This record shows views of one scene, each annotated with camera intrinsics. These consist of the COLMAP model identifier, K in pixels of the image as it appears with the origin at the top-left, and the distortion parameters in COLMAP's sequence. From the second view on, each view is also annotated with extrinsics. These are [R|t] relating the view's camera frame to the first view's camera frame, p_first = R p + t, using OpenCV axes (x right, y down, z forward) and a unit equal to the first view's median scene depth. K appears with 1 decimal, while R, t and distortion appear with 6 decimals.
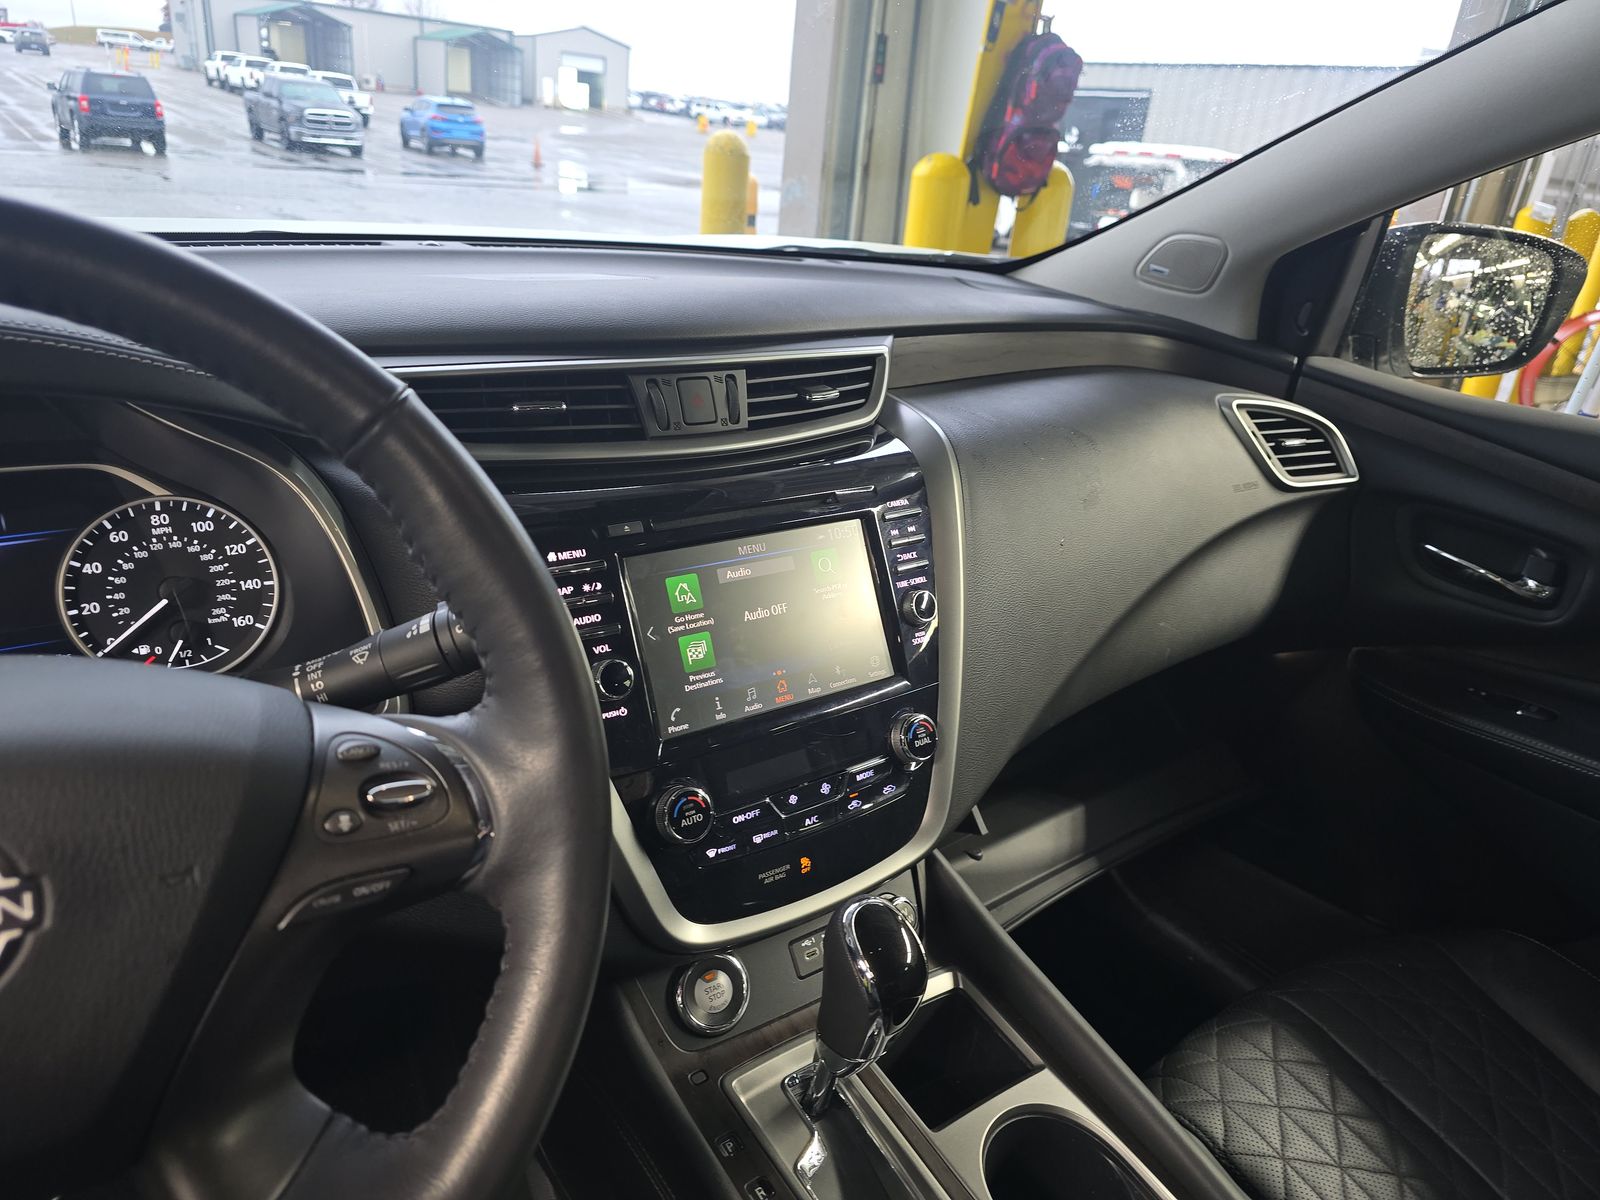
lens RADIAL K [[984.5, 0, 800.0], [0, 984.5, 600.0], [0, 0, 1]] dist [0.005974, 0.000700]
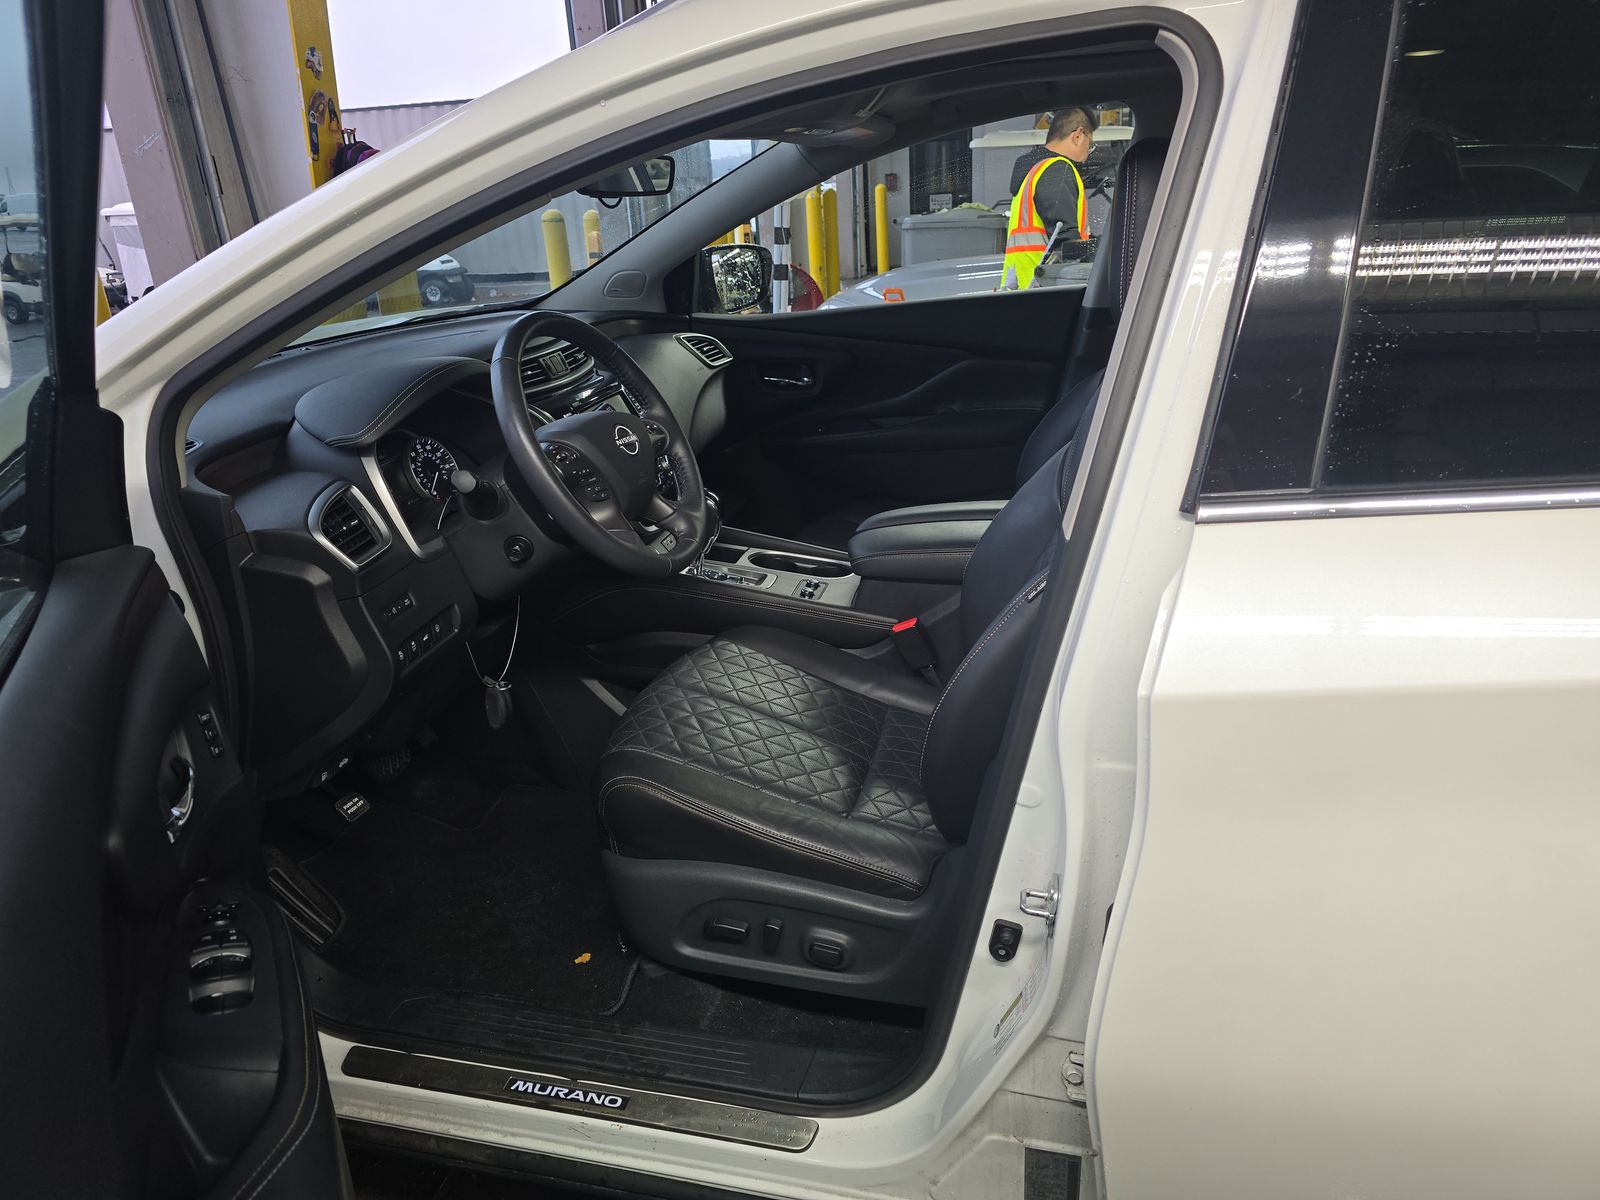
lens RADIAL K [[984.5, 0, 800.0], [0, 984.5, 600.0], [0, 0, 1]] dist [0.005974, 0.000700]
pose [[0.743584, -0.373245, 0.554770, -0.827091], [0.389945, 0.916063, 0.093658, 0.246493], [-0.543162, 0.146688, 0.826715, -0.932038]]
